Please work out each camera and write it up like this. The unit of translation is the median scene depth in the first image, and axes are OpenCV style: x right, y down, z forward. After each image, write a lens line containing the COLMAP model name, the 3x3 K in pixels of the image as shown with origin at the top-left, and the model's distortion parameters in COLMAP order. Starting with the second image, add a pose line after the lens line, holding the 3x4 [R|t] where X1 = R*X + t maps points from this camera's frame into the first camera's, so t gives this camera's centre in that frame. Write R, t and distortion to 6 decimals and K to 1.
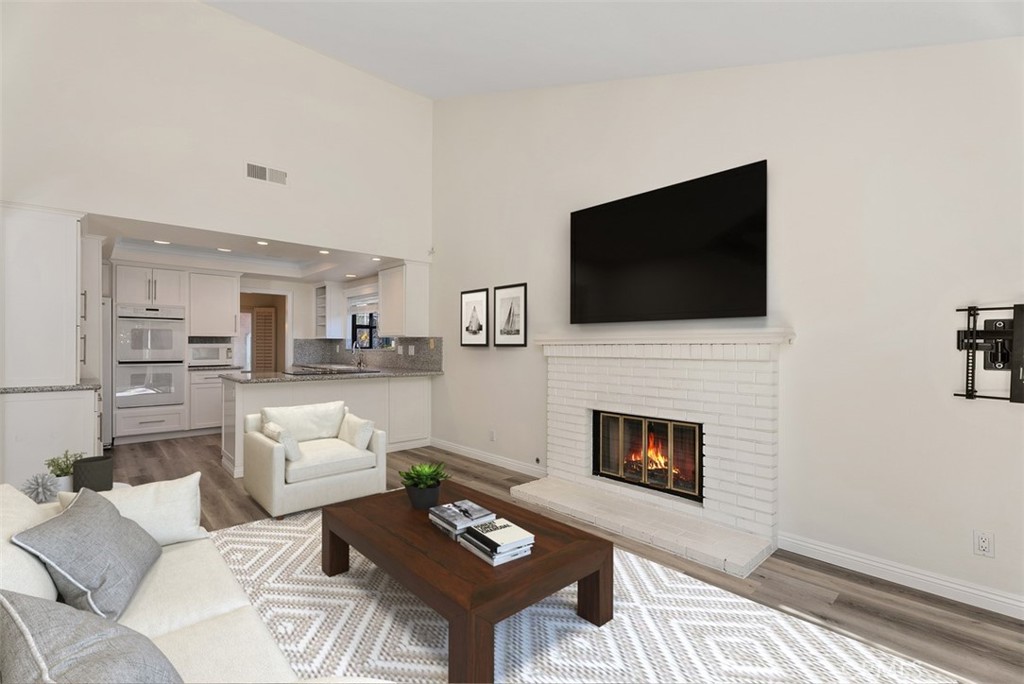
lens RADIAL K [[462.7, 0, 516.4], [0, 462.7, 343.7], [0, 0, 1]] dist [-0.000332, -0.000279]
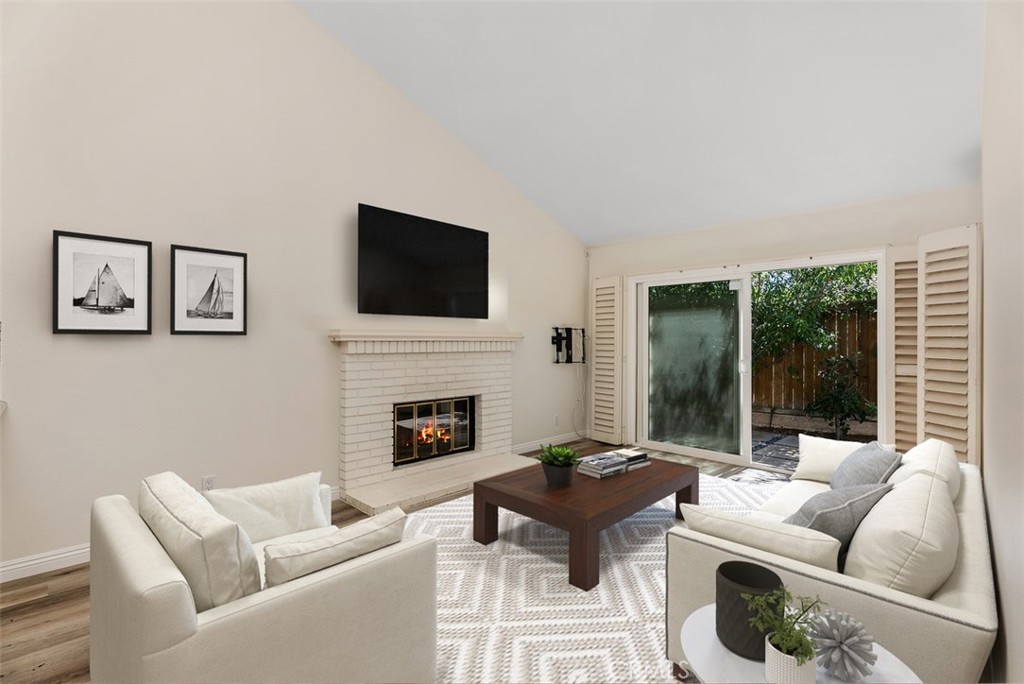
lens RADIAL K [[462.7, 0, 517.5], [0, 462.7, 346.3], [0, 0, 1]] dist [-0.000332, -0.000279]
pose [[-0.076207, 0.005282, 0.997078, -0.991185], [-0.006555, 0.999962, -0.005798, 0.026163], [-0.997071, -0.006977, -0.076169, 0.929491]]
